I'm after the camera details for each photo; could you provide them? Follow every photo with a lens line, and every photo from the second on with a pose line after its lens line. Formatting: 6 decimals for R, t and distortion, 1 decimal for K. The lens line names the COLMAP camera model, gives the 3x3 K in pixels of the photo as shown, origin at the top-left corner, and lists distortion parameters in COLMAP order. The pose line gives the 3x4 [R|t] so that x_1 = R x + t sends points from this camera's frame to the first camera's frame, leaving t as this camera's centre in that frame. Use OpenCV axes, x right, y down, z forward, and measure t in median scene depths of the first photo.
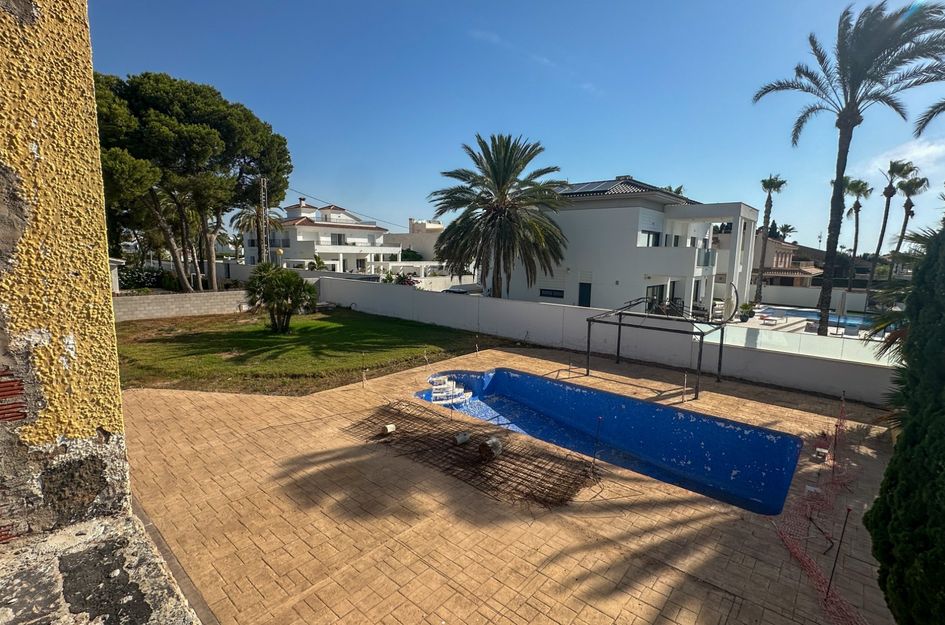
lens RADIAL K [[450.0, 0, 477.8], [0, 450.0, 311.5], [0, 0, 1]] dist [-0.000724, -0.000071]
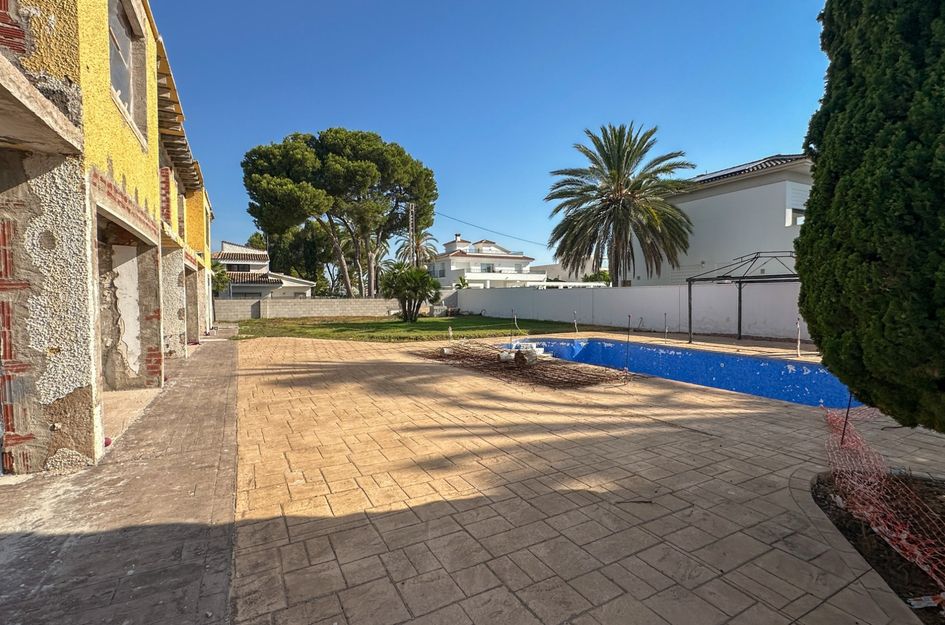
lens RADIAL K [[450.0, 0, 477.8], [0, 450.0, 311.5], [0, 0, 1]] dist [-0.000724, -0.000071]
pose [[0.933596, -0.019181, -0.357813, 0.111016], [-0.019963, 0.994231, -0.105384, 0.118812], [0.357770, 0.105529, 0.927828, 0.006415]]
